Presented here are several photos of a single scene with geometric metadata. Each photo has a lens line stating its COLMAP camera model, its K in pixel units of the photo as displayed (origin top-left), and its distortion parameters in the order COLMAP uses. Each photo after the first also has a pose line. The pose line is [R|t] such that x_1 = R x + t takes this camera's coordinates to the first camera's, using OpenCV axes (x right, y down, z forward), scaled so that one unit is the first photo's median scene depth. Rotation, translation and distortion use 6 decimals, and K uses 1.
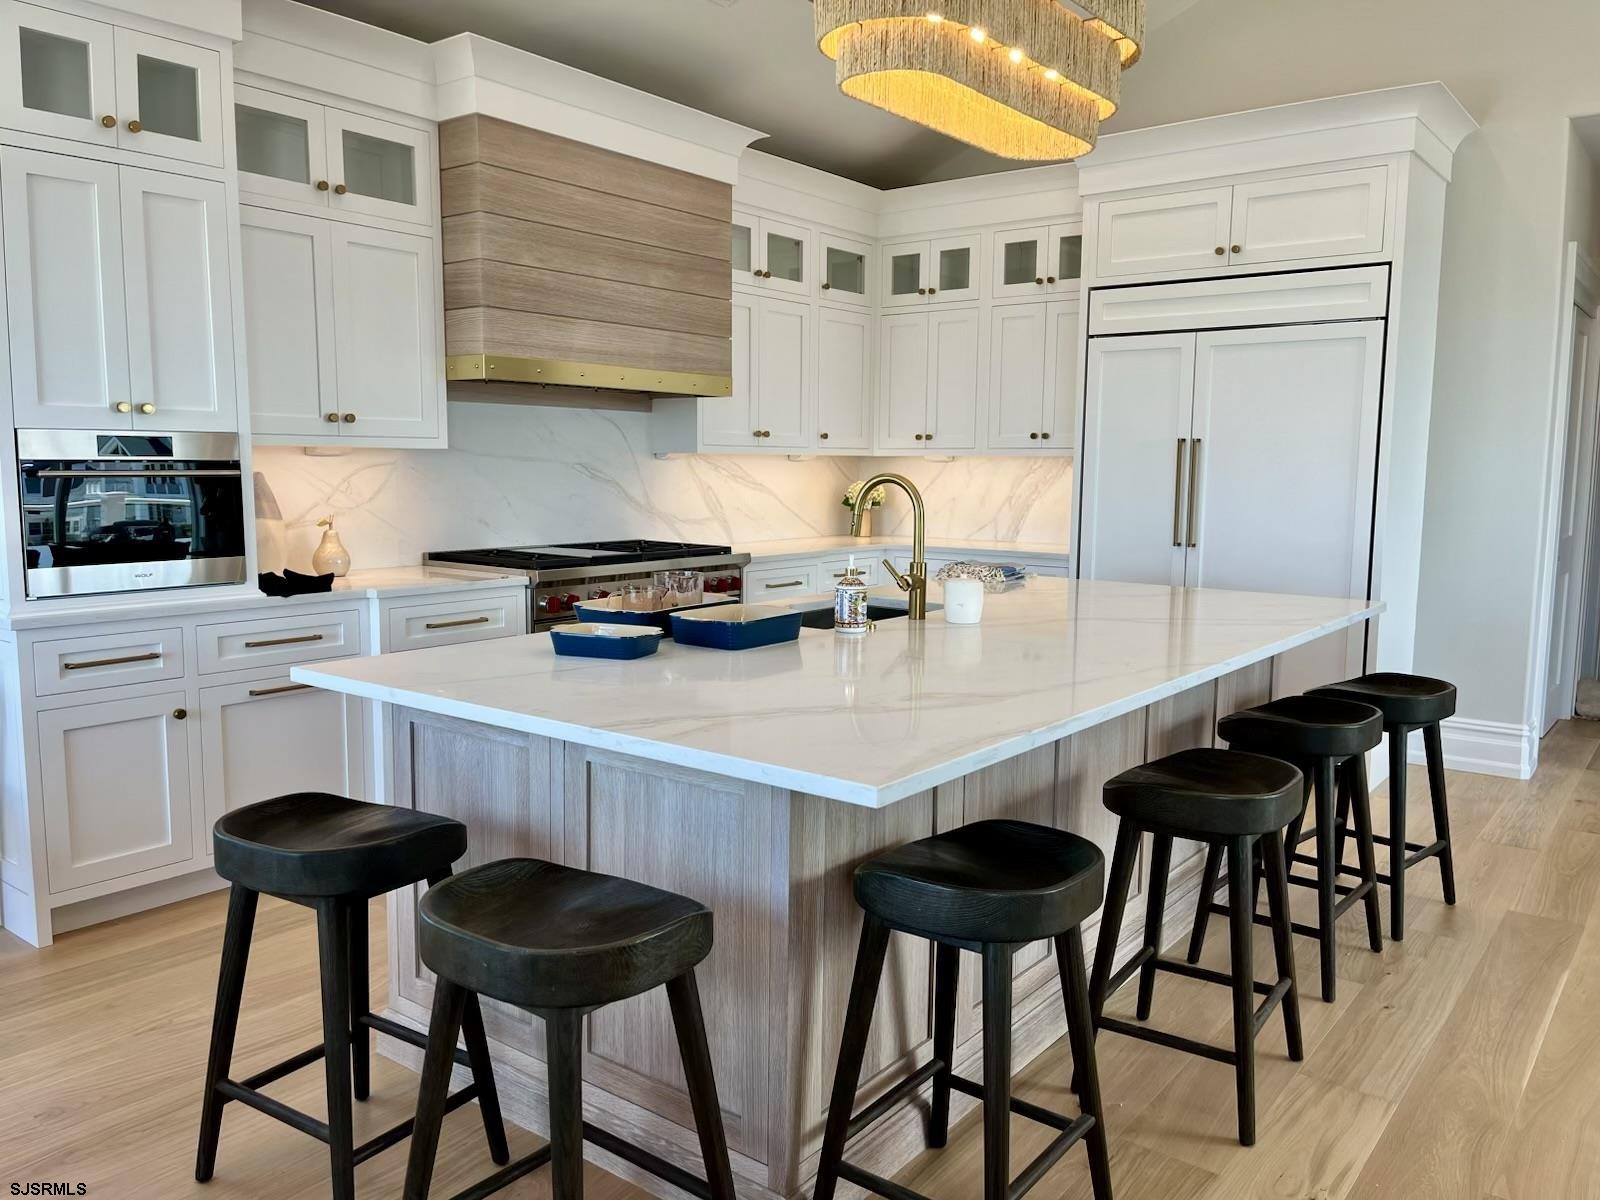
lens RADIAL K [[1209.6, 0, 803.0], [0, 1209.6, 612.5], [0, 0, 1]] dist [0.075175, -0.104891]
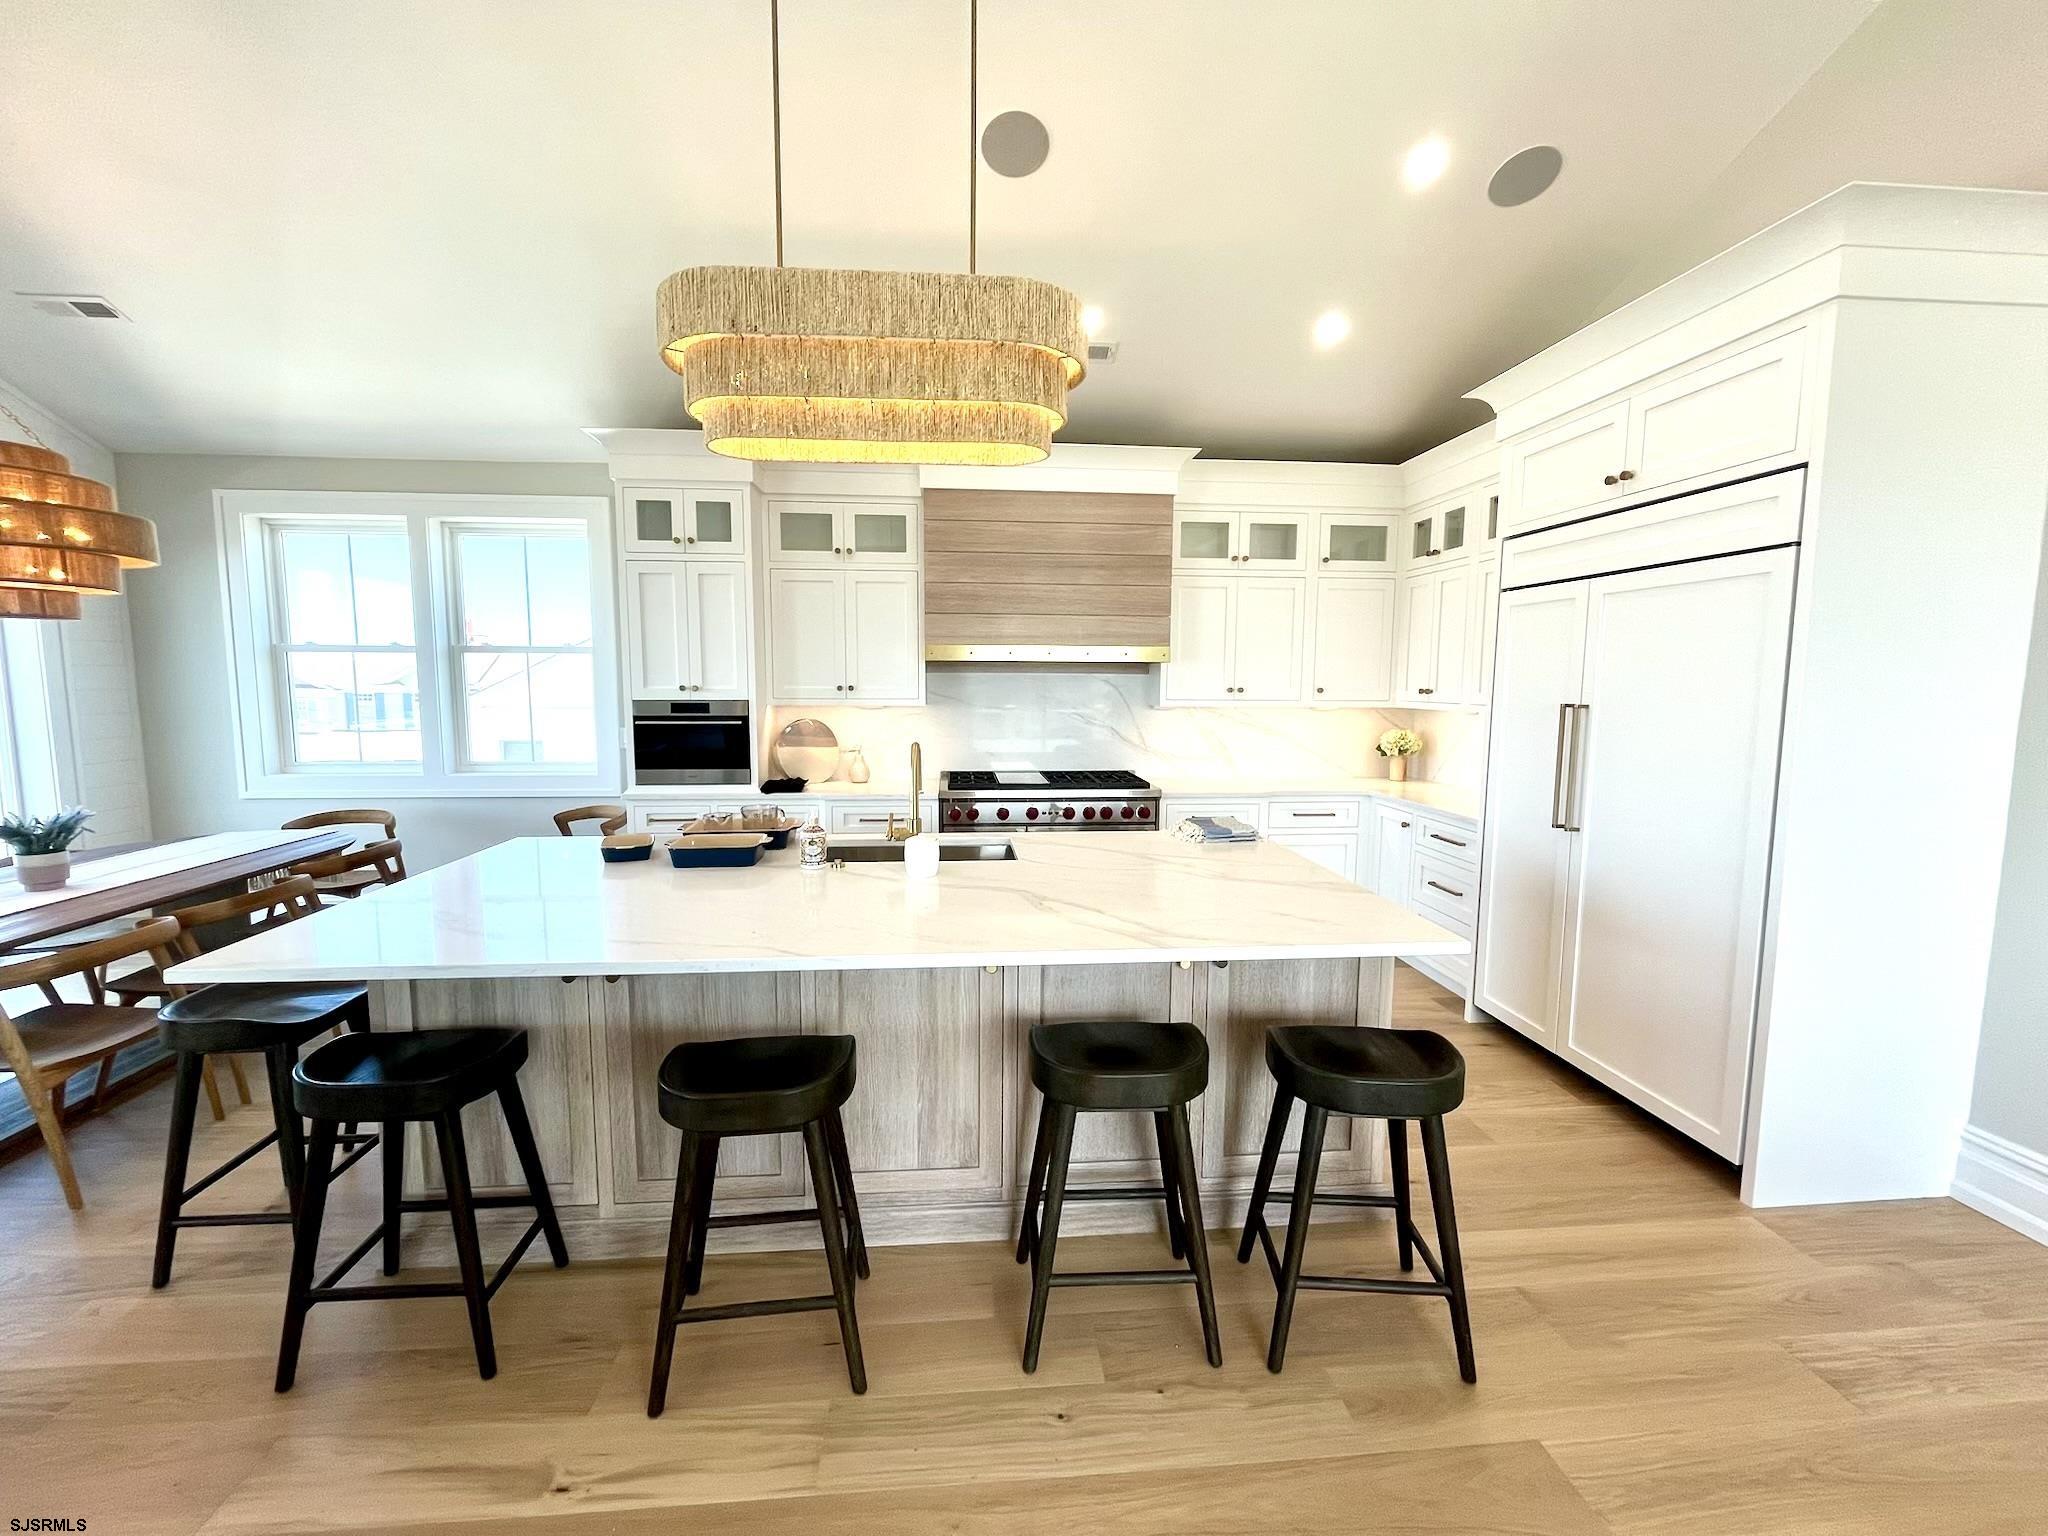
lens RADIAL K [[833.8, 0, 1024.0], [0, 833.8, 768.0], [0, 0, 1]] dist [-0.000758, -0.000644]
pose [[0.677989, 0.072682, -0.731470, 0.536124], [-0.092150, 0.995653, 0.013520, -0.078094], [0.729273, 0.058238, 0.681739, 0.362289]]
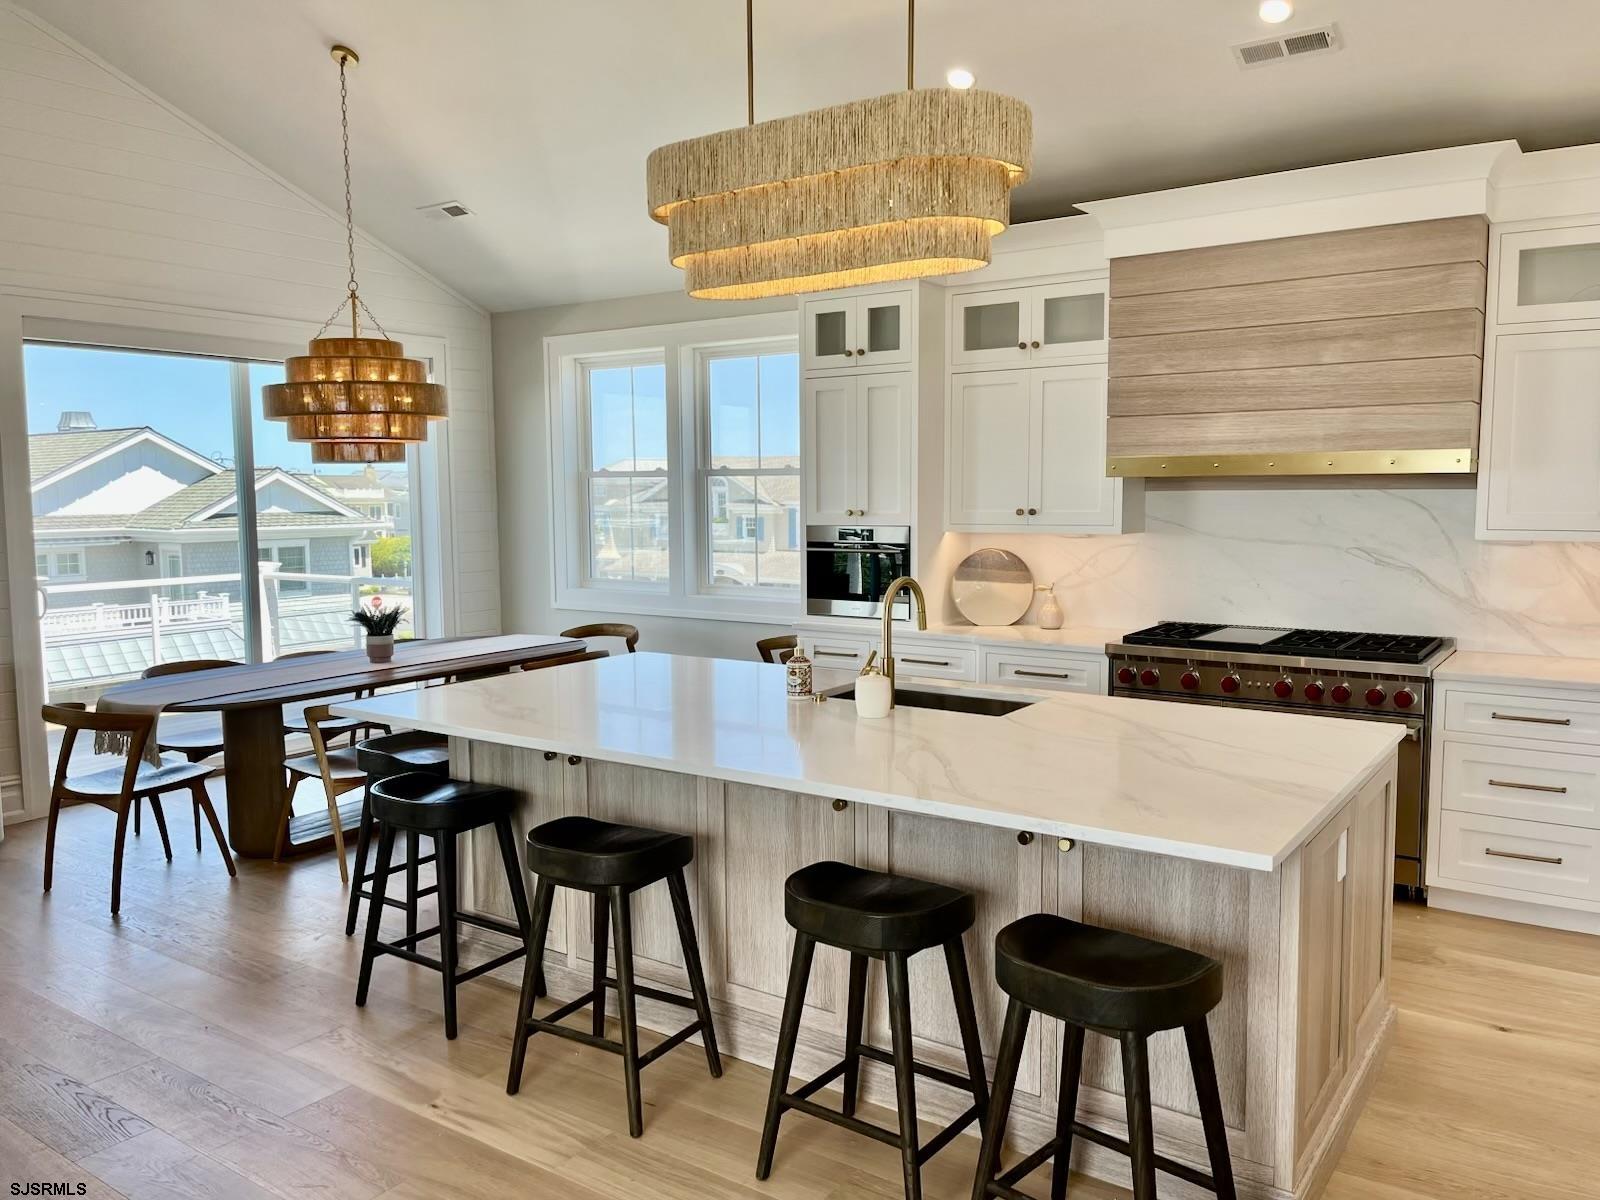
lens RADIAL K [[1209.6, 0, 803.0], [0, 1209.6, 612.5], [0, 0, 1]] dist [0.075175, -0.104891]
pose [[0.055997, 0.093235, -0.994068, 0.835207], [-0.118293, 0.989237, 0.086119, -0.118340], [0.991398, 0.112769, 0.066424, 0.590562]]
